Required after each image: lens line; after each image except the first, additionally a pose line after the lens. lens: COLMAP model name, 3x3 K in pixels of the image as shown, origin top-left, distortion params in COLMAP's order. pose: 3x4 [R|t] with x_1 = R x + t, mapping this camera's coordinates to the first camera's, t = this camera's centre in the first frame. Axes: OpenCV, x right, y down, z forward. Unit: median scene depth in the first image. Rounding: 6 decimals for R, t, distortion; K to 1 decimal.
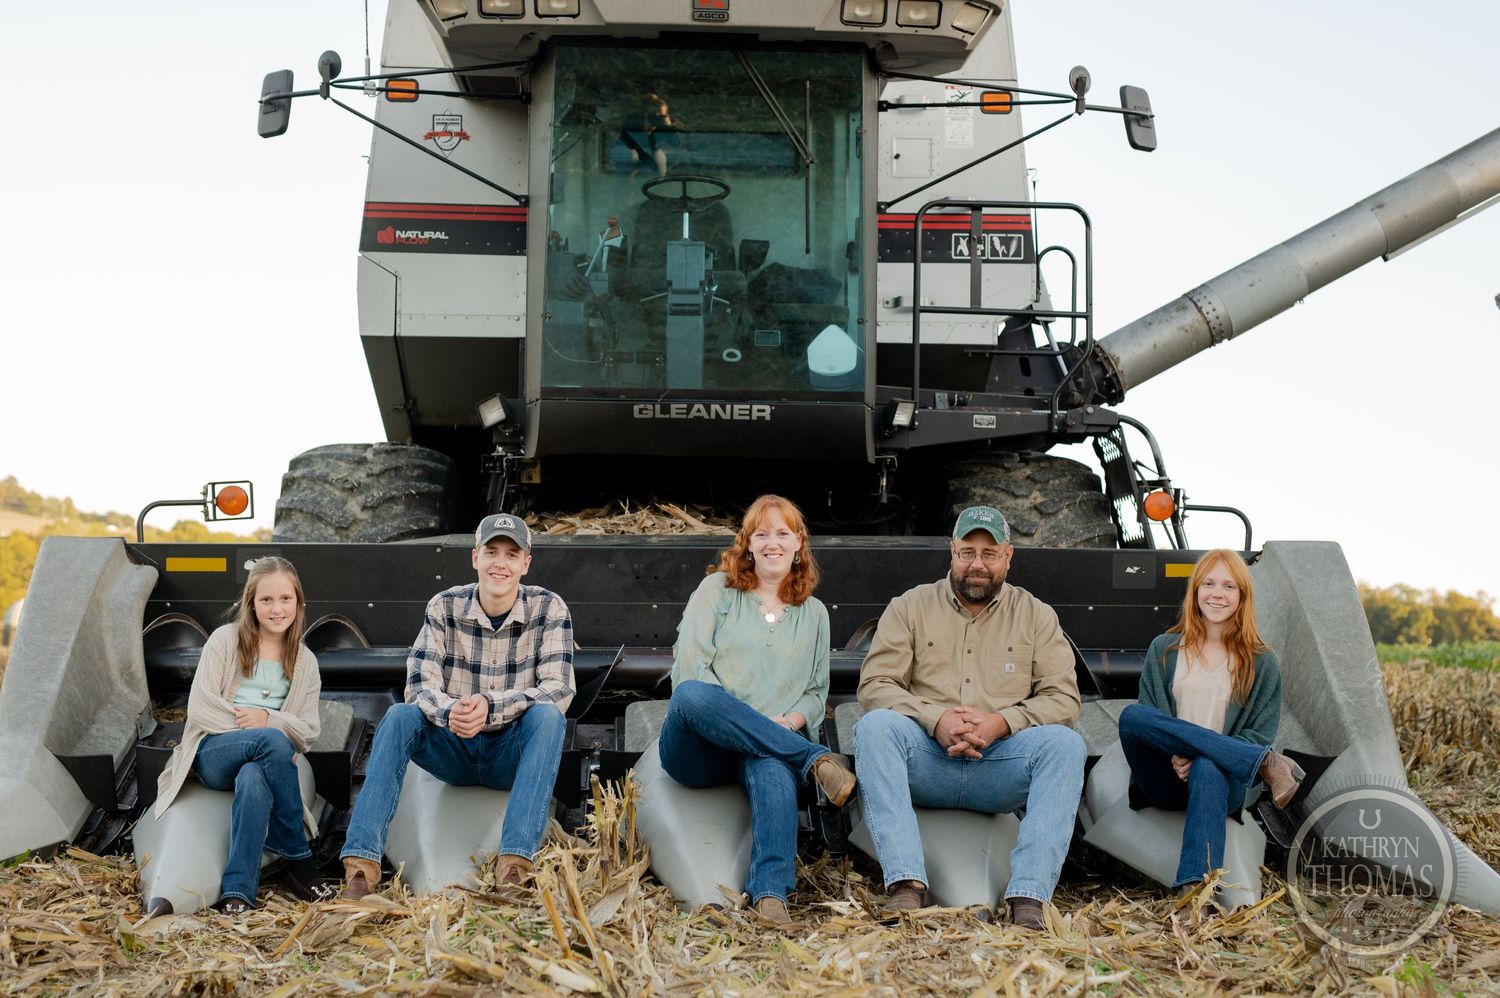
lens RADIAL K [[2399.8, 0, 751.4], [0, 2399.8, 475.6], [0, 0, 1]] dist [-0.001167, 0.082746]
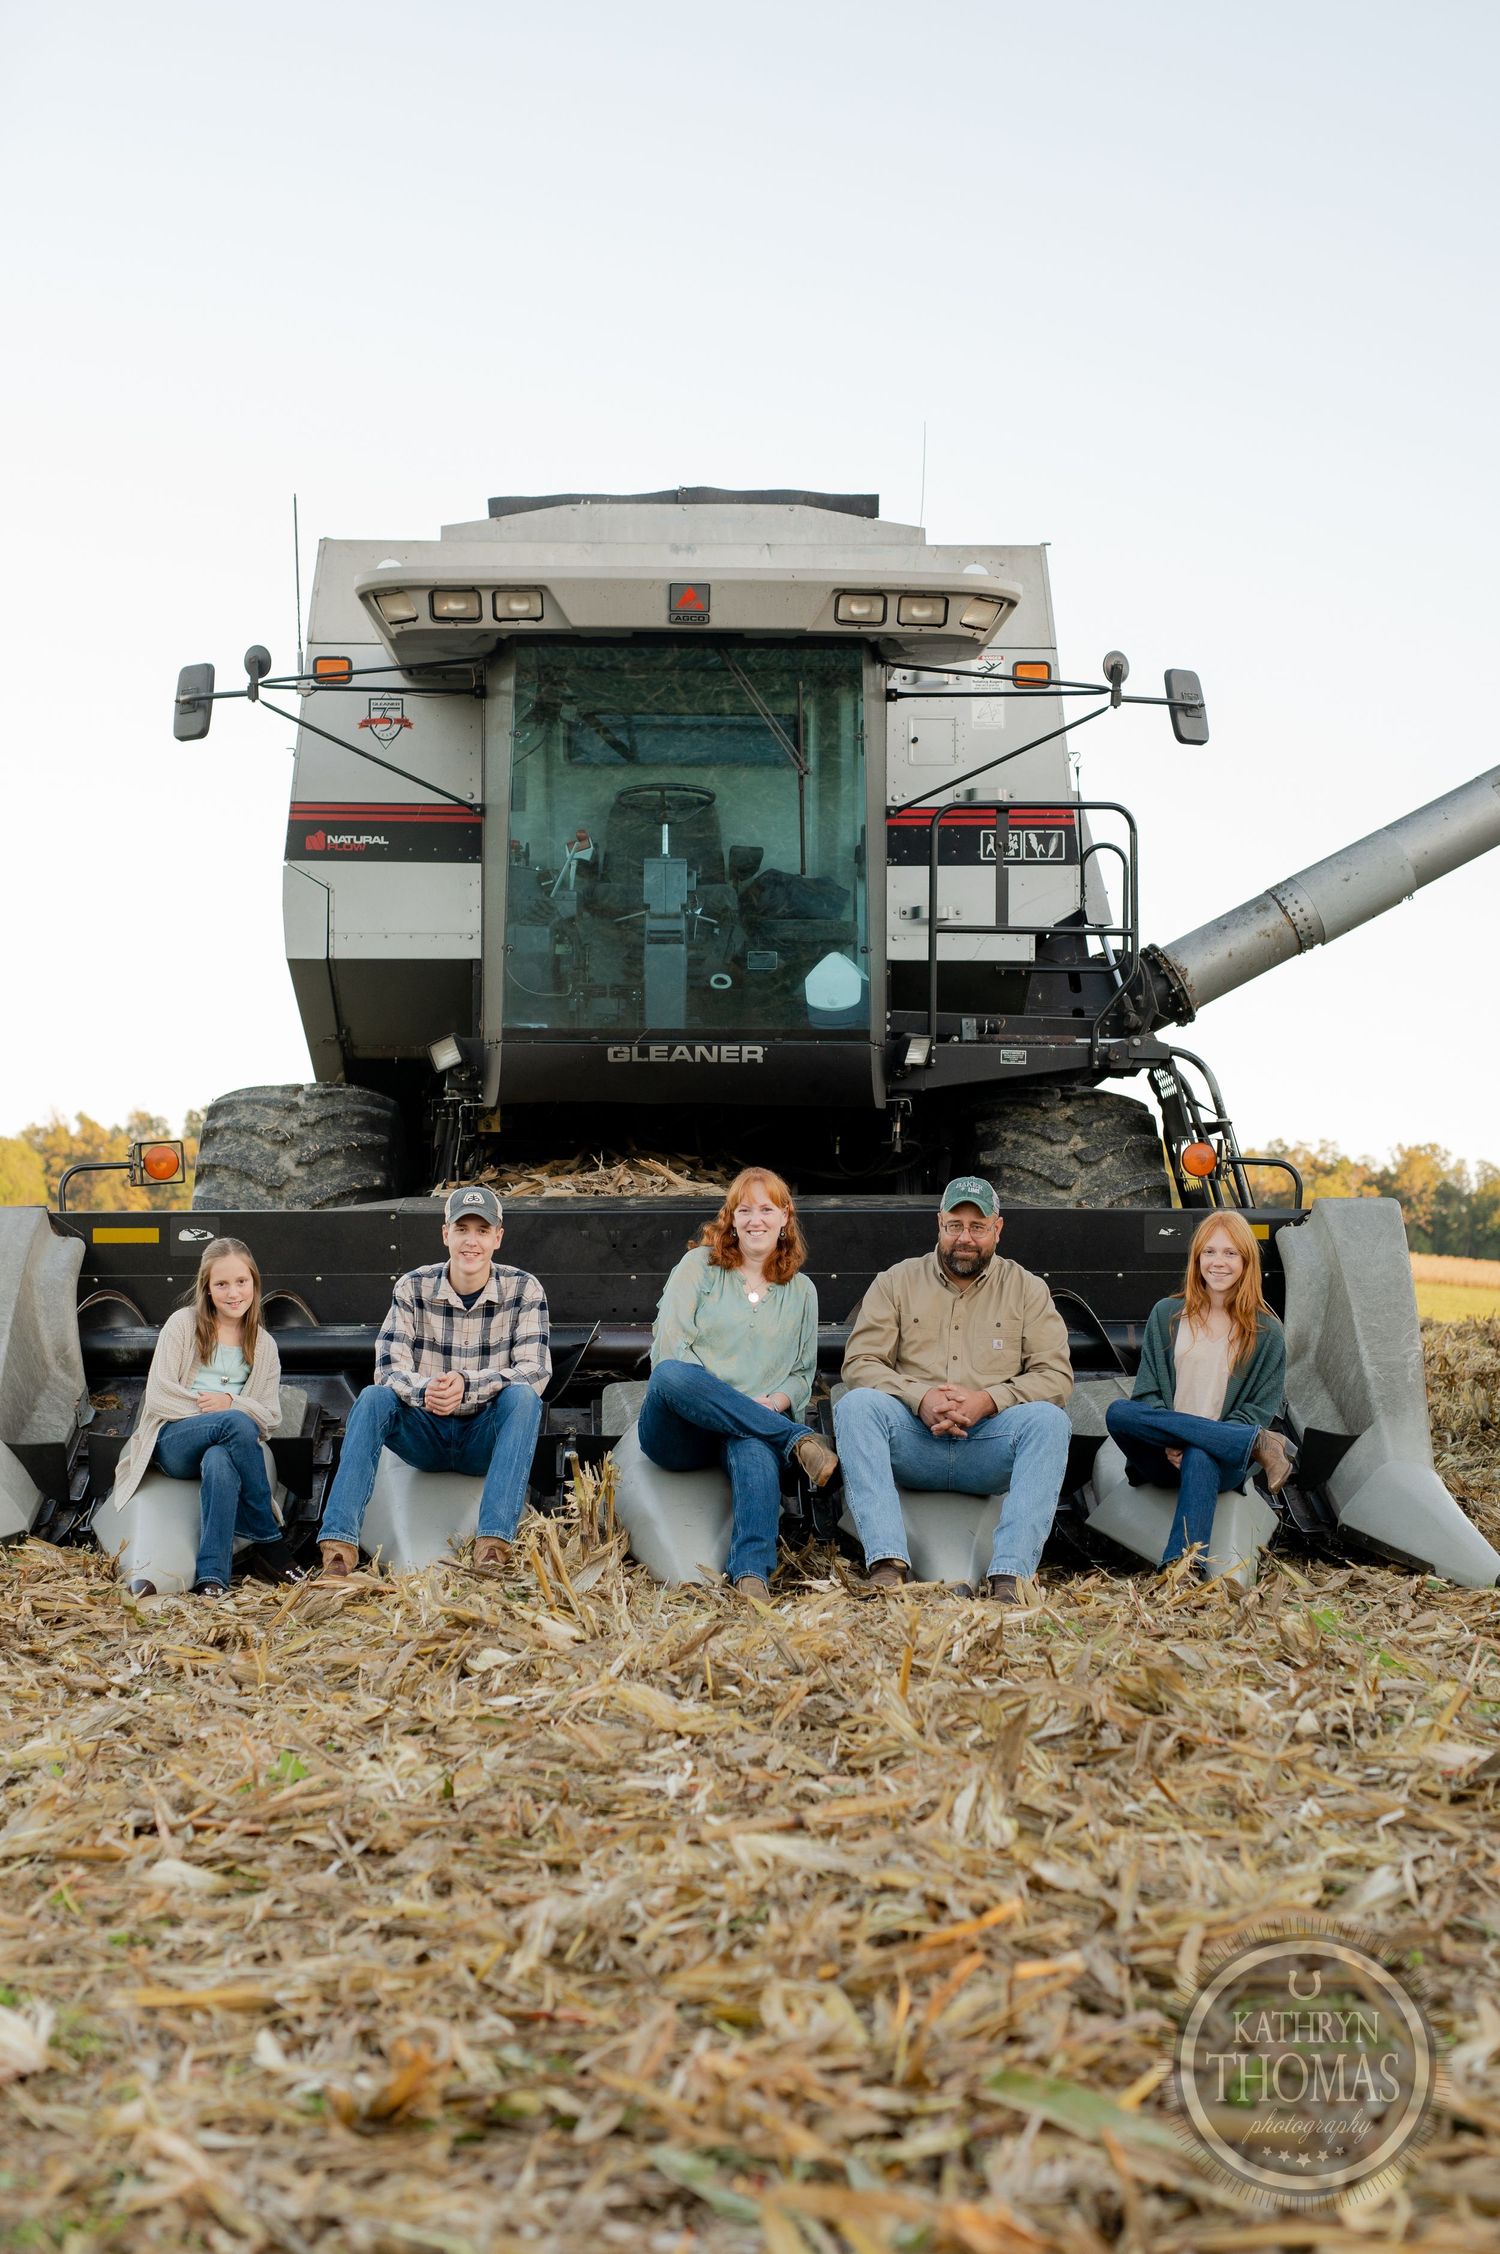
lens RADIAL K [[3606.1, 0, 750.0], [0, 3606.1, 1127.0], [0, 0, 1]] dist [-0.001167, 0.082746]
pose [[0.999916, -0.008645, -0.009609, 0.016604], [0.008855, 0.999718, 0.022031, -0.030672], [0.009416, -0.022114, 0.999711, -0.343650]]
